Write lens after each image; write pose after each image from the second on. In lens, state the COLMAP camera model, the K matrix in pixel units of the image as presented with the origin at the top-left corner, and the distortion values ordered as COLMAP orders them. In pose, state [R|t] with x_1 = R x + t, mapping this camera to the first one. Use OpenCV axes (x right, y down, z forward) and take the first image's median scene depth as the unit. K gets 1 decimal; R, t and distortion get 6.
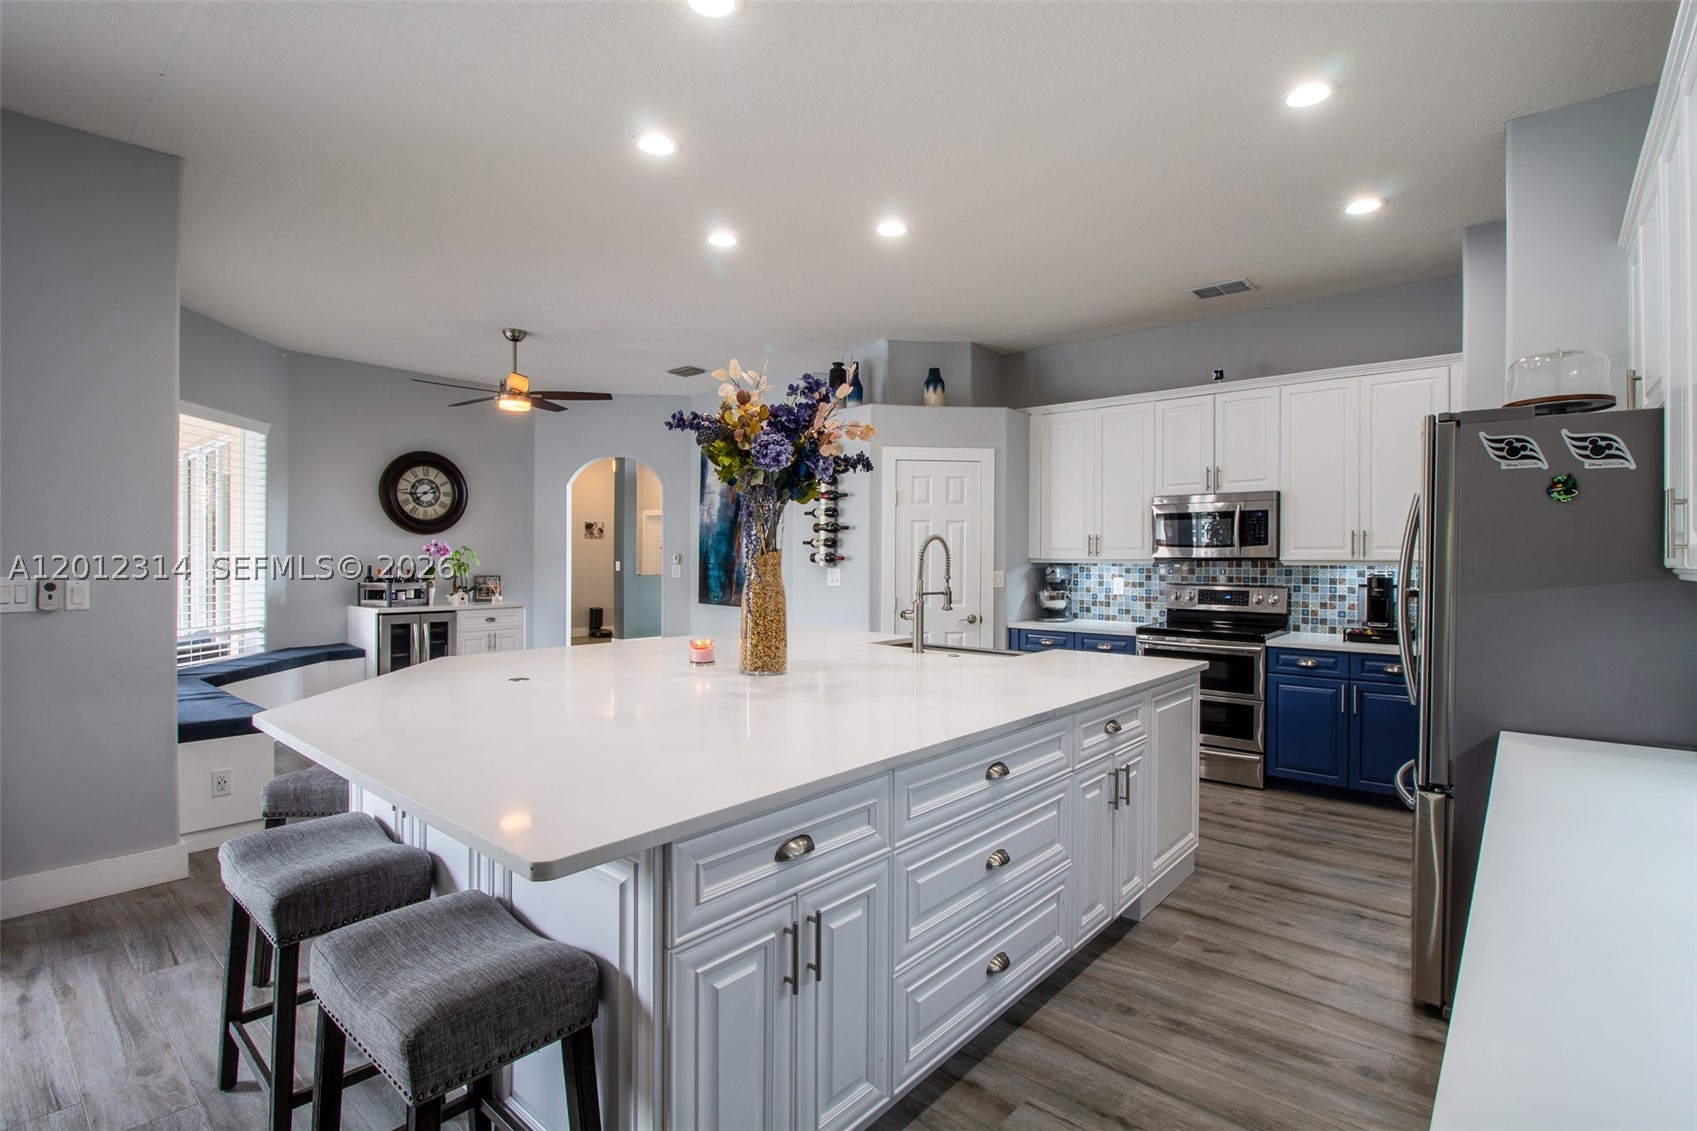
lens RADIAL K [[798.2, 0, 852.5], [0, 798.2, 564.0], [0, 0, 1]] dist [-0.002088, -0.009475]
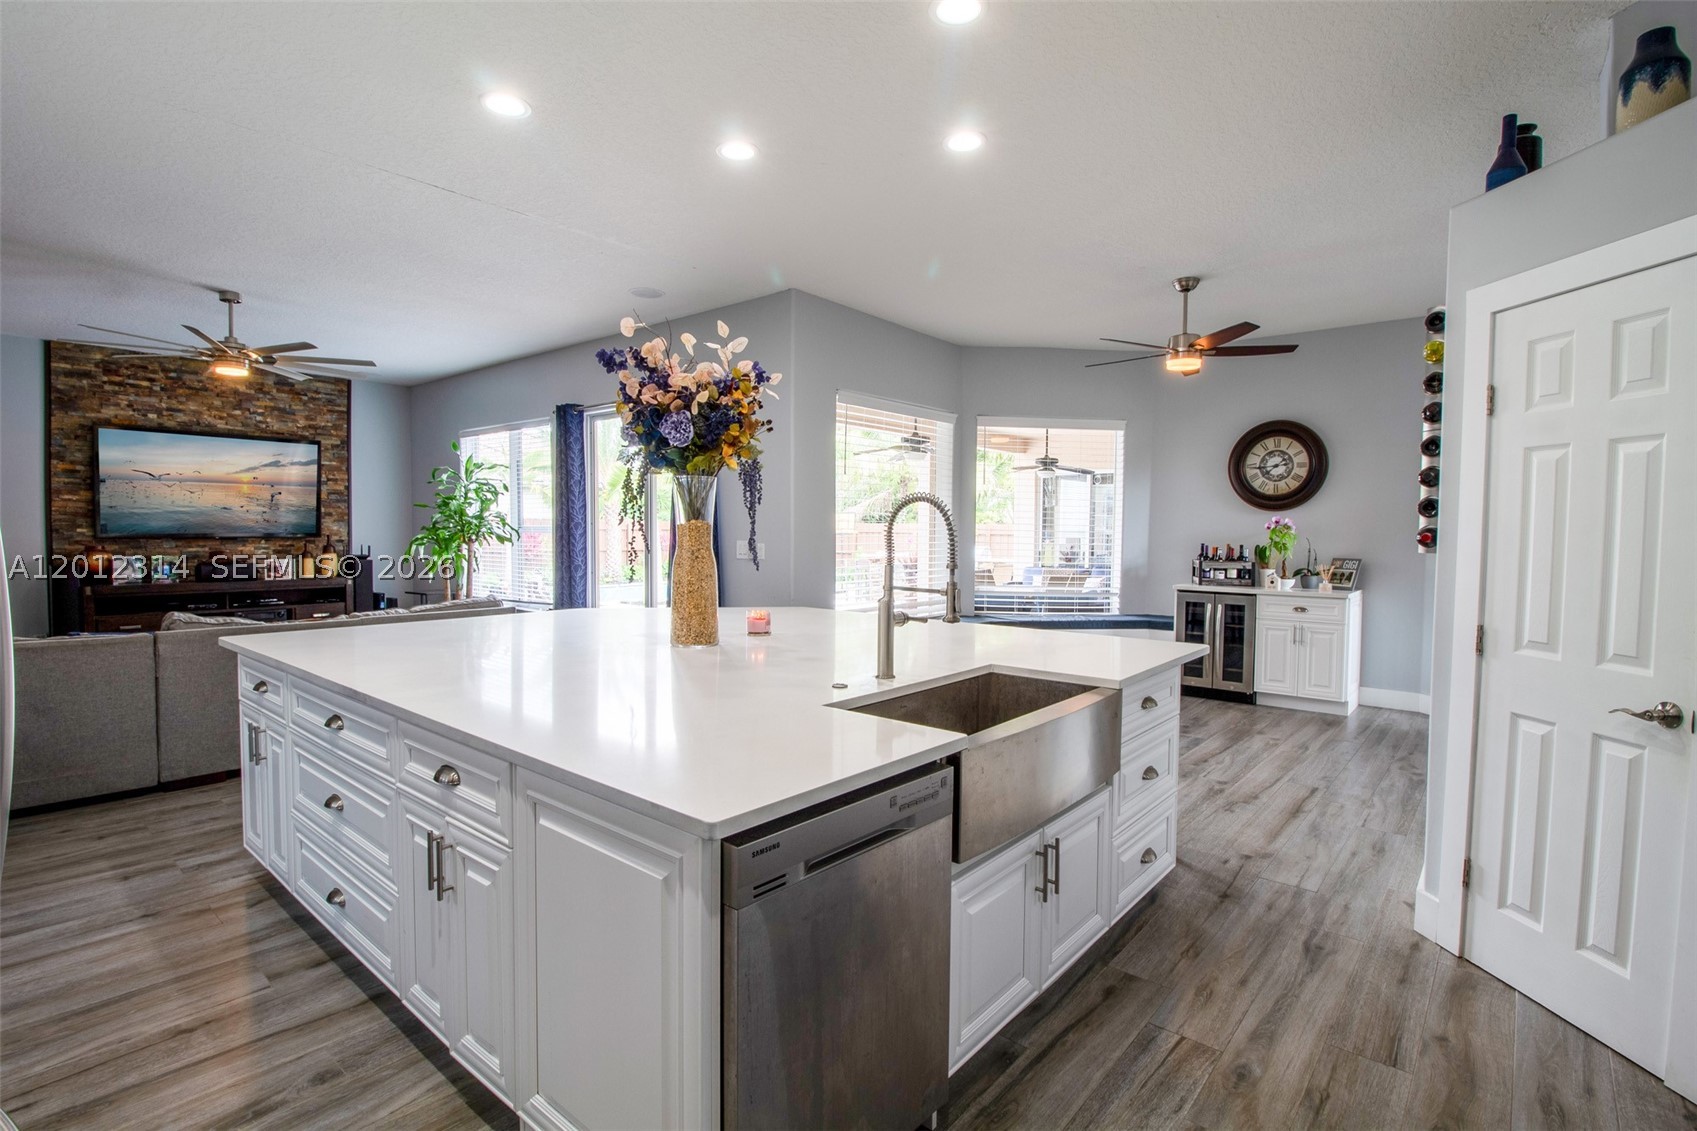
lens RADIAL K [[798.2, 0, 856.6], [0, 798.2, 562.2], [0, 0, 1]] dist [-0.002088, -0.009475]
pose [[0.018811, 0.036781, -0.999146, 0.500731], [-0.017620, 0.999180, 0.036451, -0.004071], [0.999668, 0.016920, 0.019443, 0.663537]]
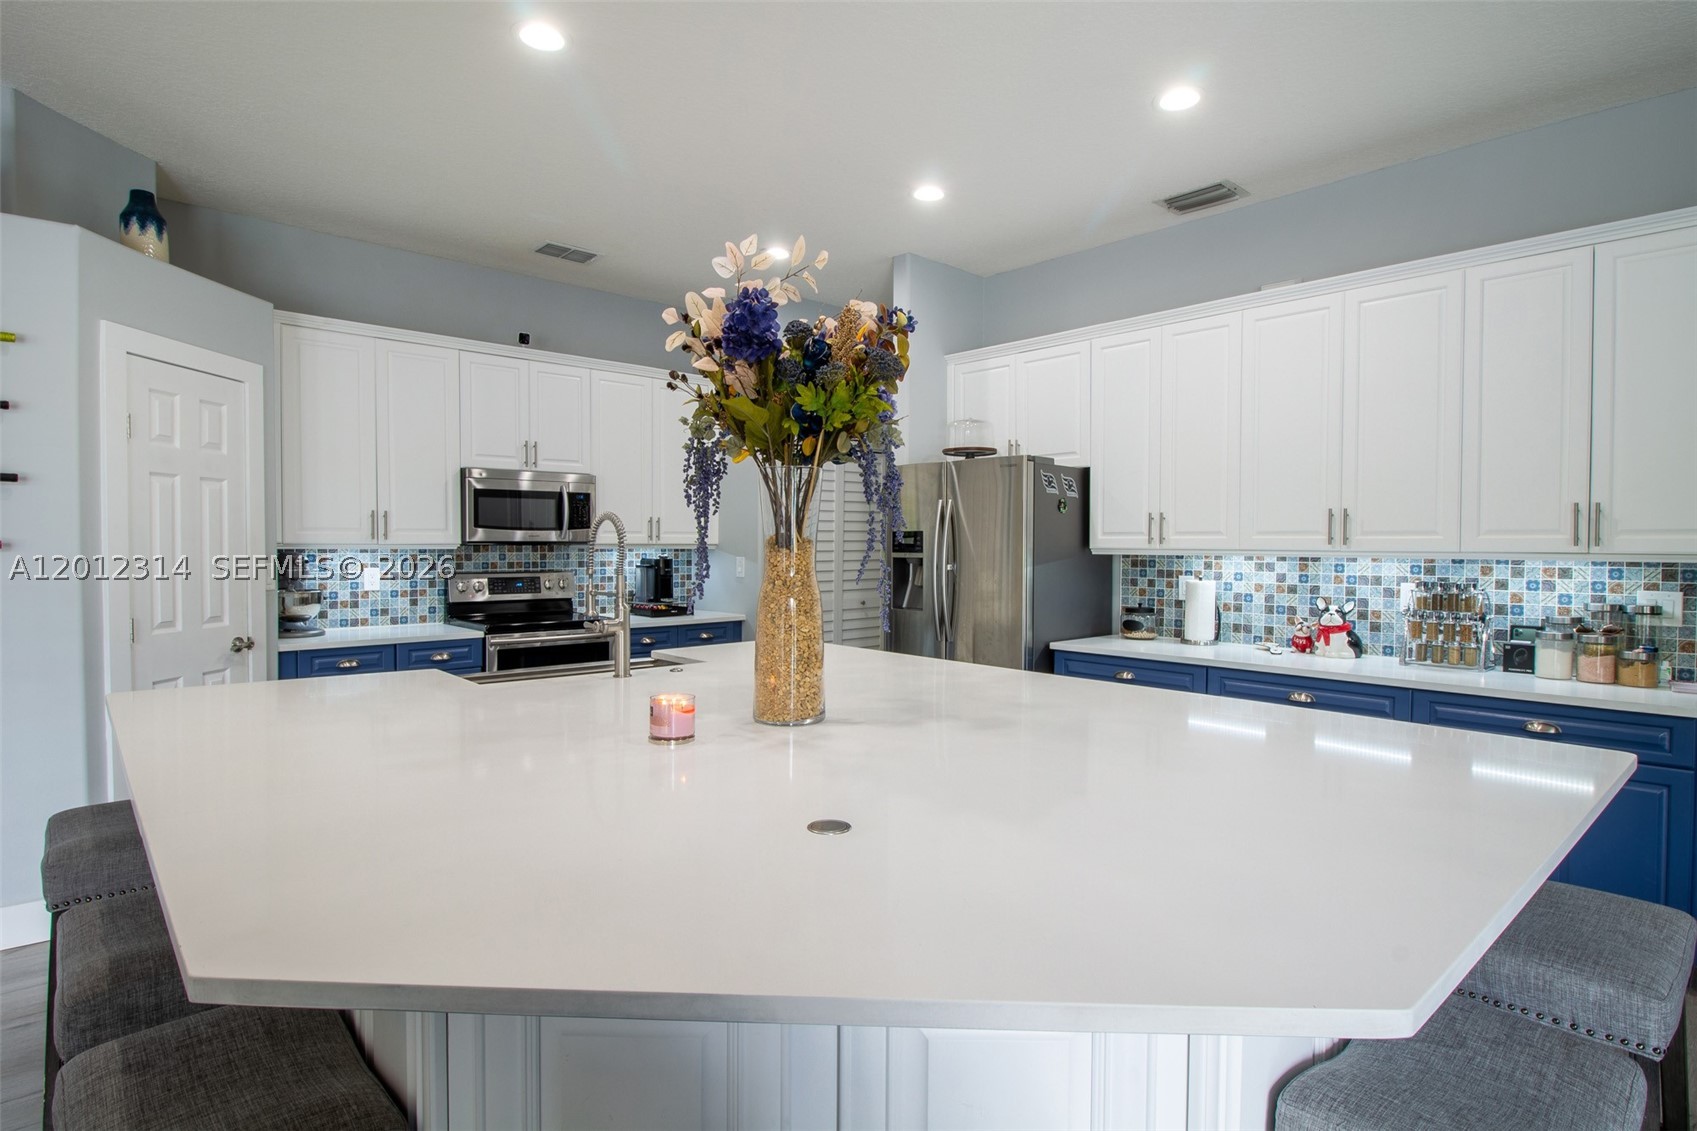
lens RADIAL K [[884.8, 0, 847.3], [0, 884.8, 548.8], [0, 0, 1]] dist [-0.001971, -0.003983]
pose [[0.125354, -0.012260, 0.992036, -0.461008], [0.003630, 0.999923, 0.011899, -0.009569], [-0.992105, 0.002110, 0.125388, 0.484345]]
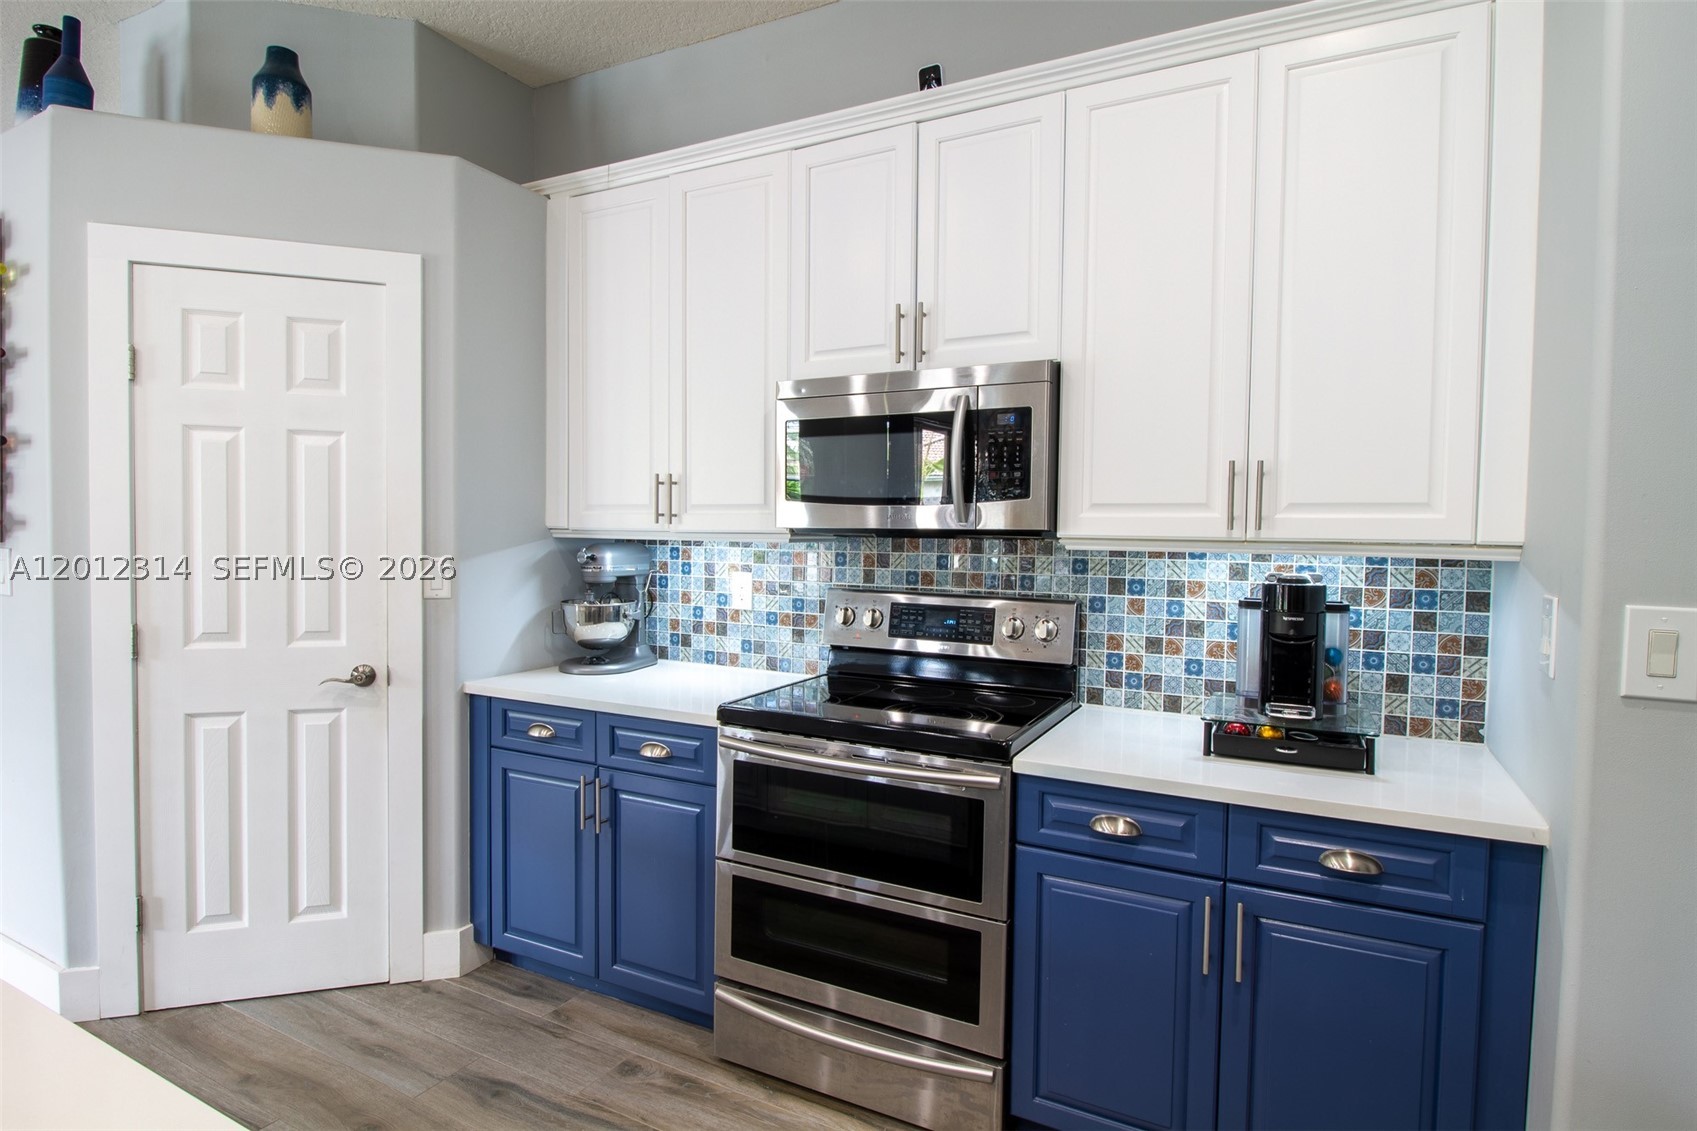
lens RADIAL K [[884.8, 0, 856.0], [0, 884.8, 565.4], [0, 0, 1]] dist [-0.001971, -0.003983]
pose [[0.974755, 0.000465, 0.223278, 0.303294], [-0.007953, 0.999436, 0.032640, -0.003866], [-0.223137, -0.033592, 0.974208, 0.528814]]
